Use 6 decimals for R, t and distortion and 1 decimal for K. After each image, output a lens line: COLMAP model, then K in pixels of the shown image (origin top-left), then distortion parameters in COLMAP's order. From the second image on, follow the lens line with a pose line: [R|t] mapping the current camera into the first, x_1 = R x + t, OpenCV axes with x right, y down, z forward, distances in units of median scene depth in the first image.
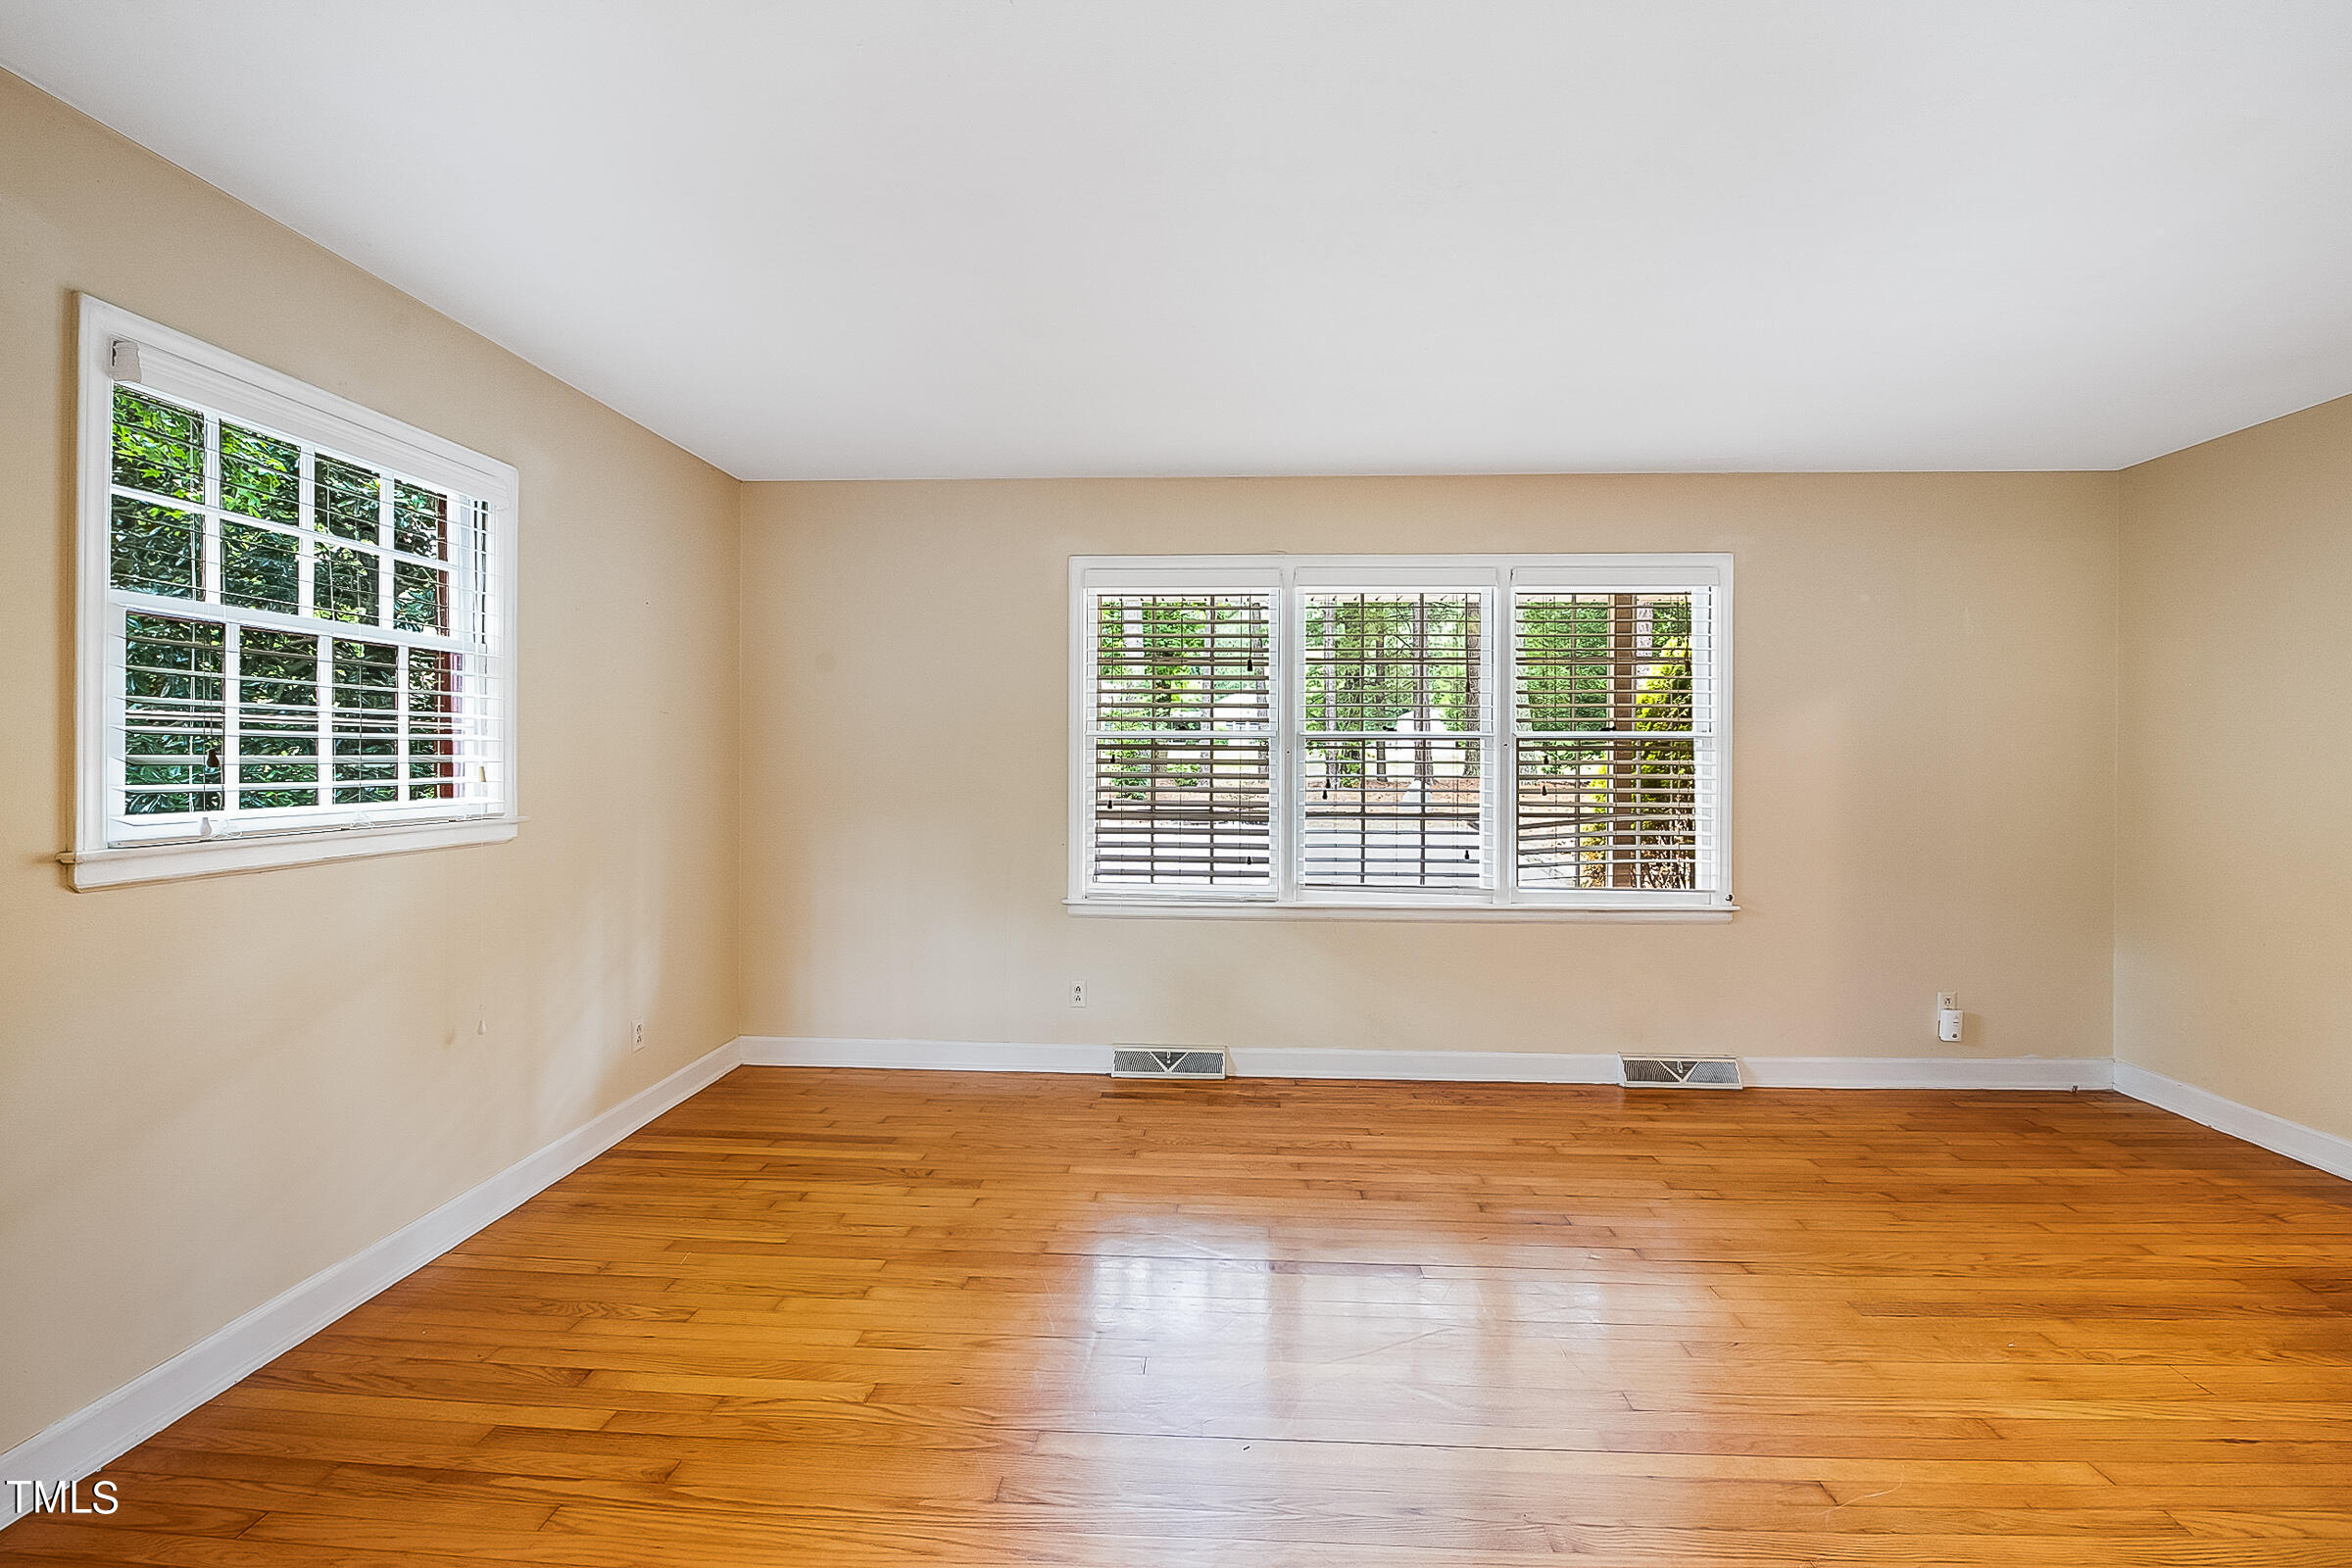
lens RADIAL K [[919.3, 0, 1187.2], [0, 919.3, 761.6], [0, 0, 1]] dist [-0.000671, -0.001930]
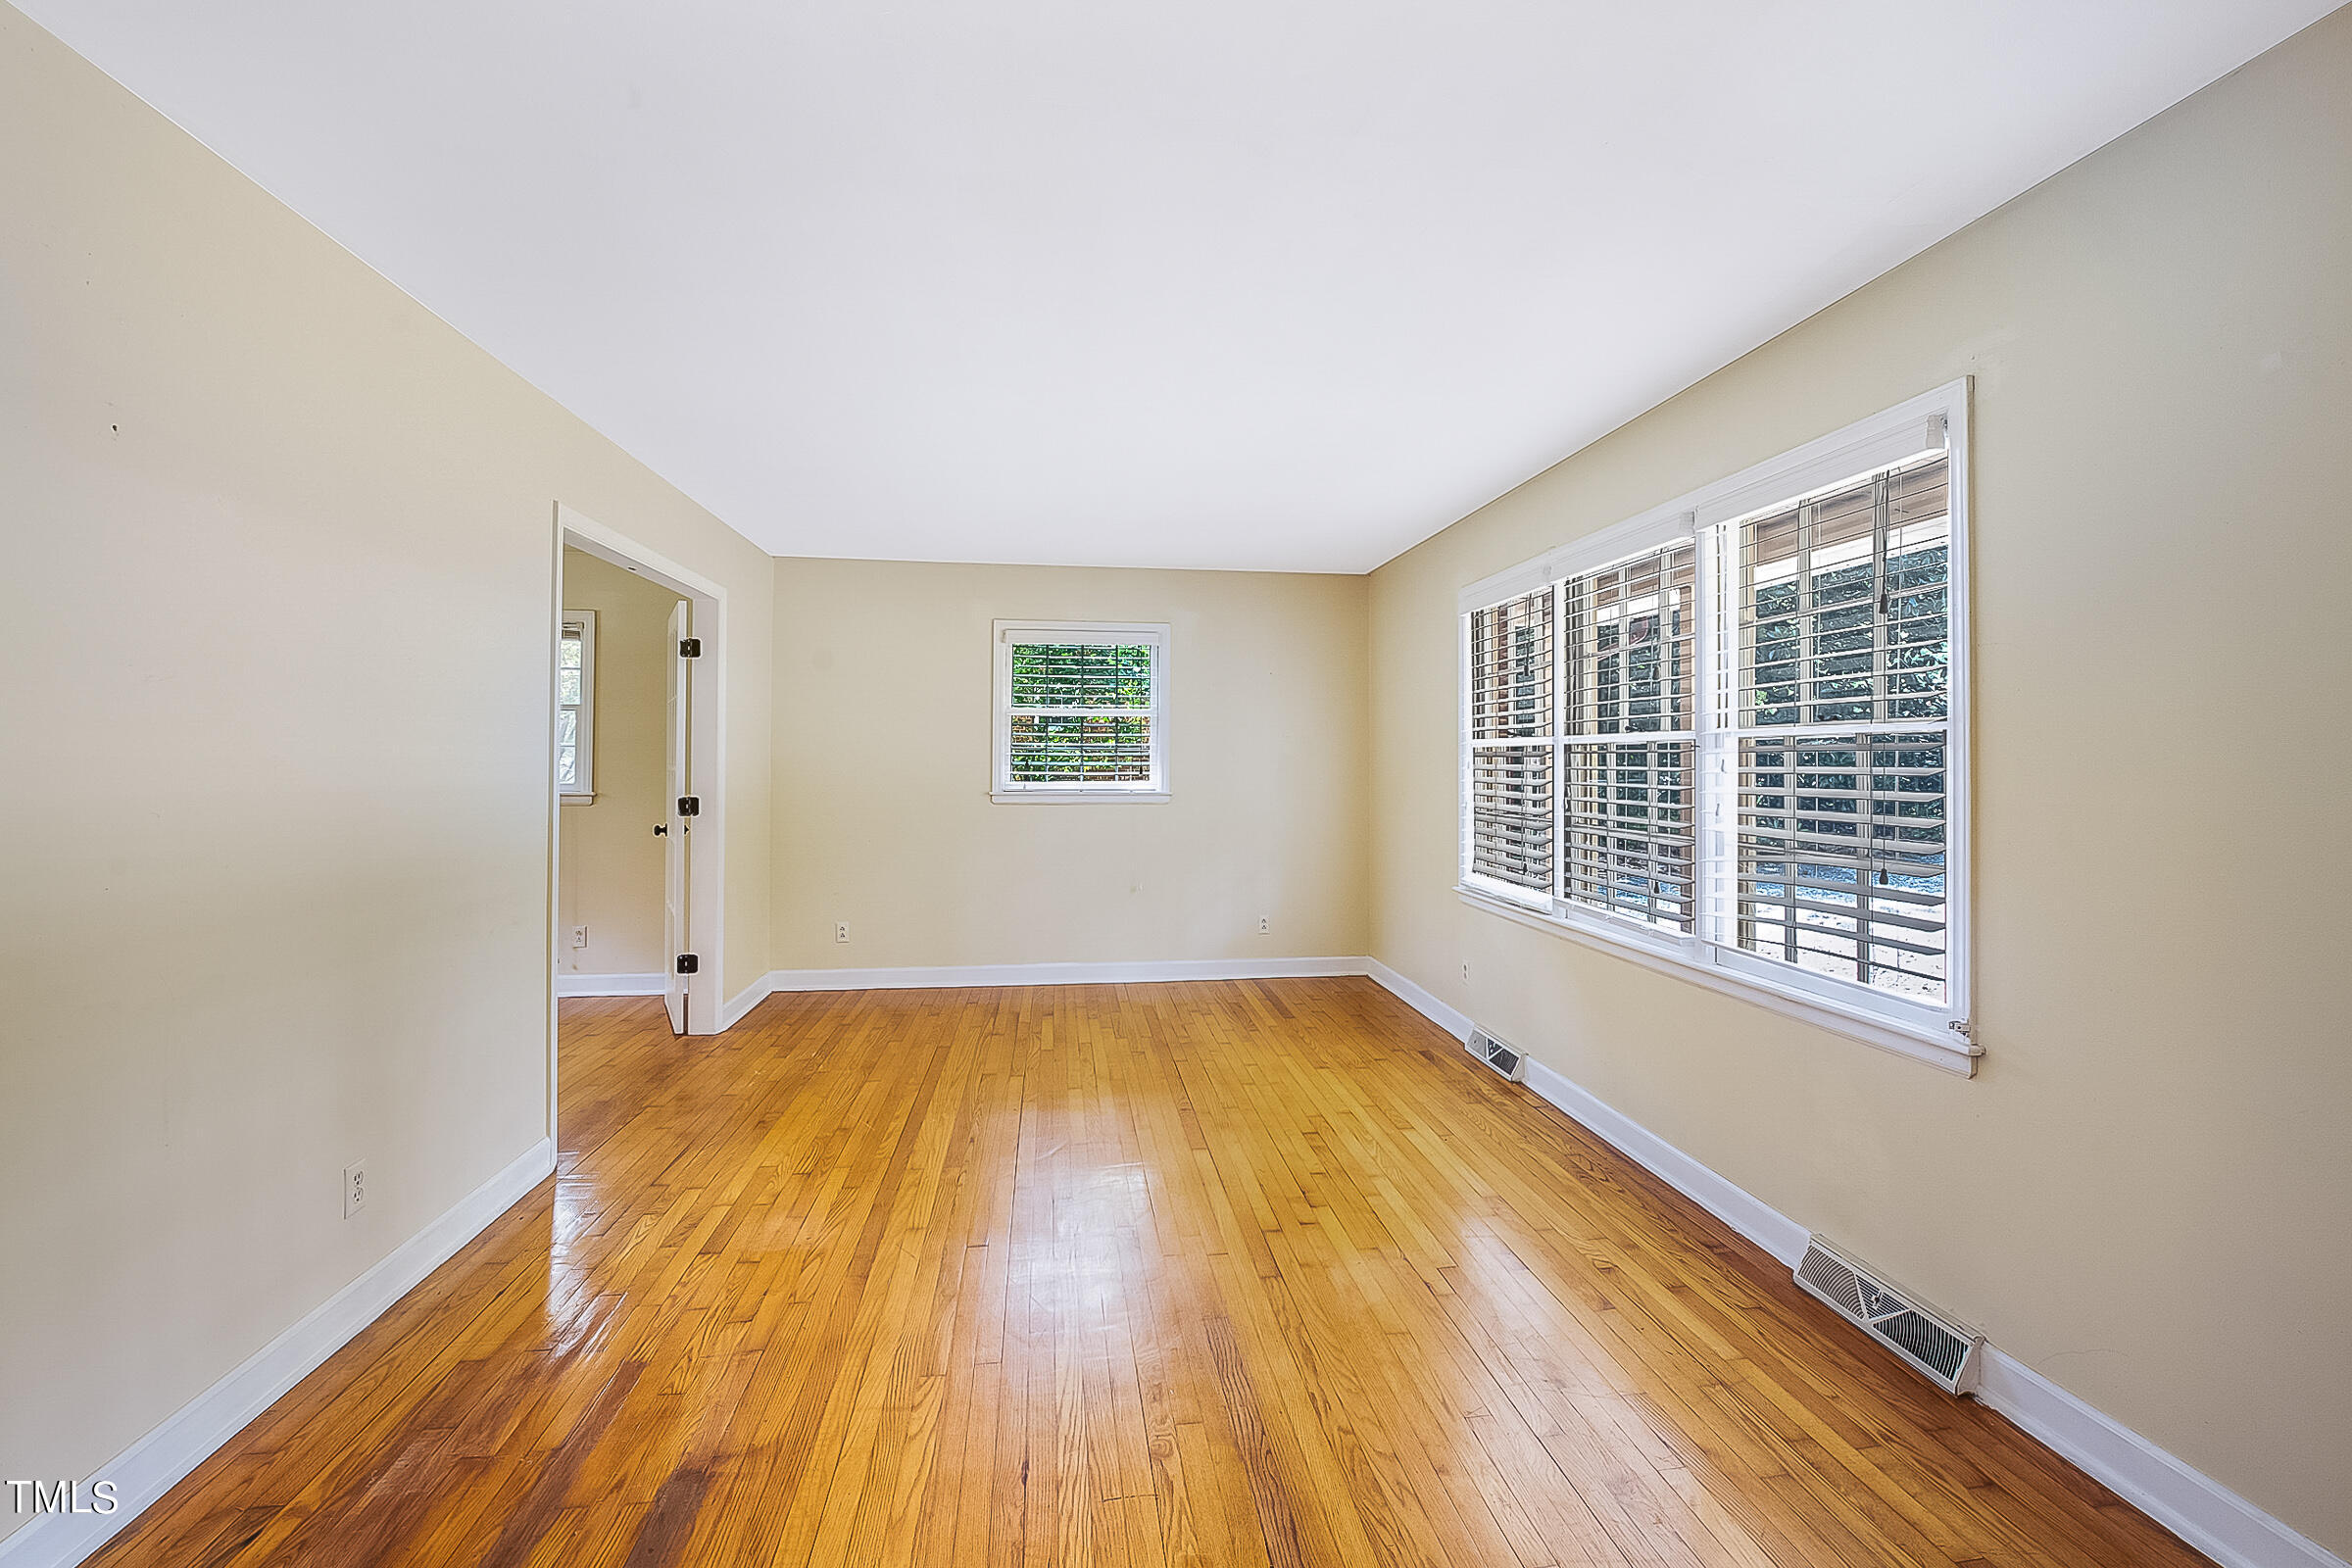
lens RADIAL K [[1027.7, 0, 1181.8], [0, 1027.7, 770.4], [0, 0, 1]] dist [-0.000186, -0.000346]
pose [[0.144525, -0.005976, -0.989483, 1.237023], [-0.000630, 0.999981, -0.006132, 0.021662], [0.989501, 0.001509, 0.144519, 0.561478]]
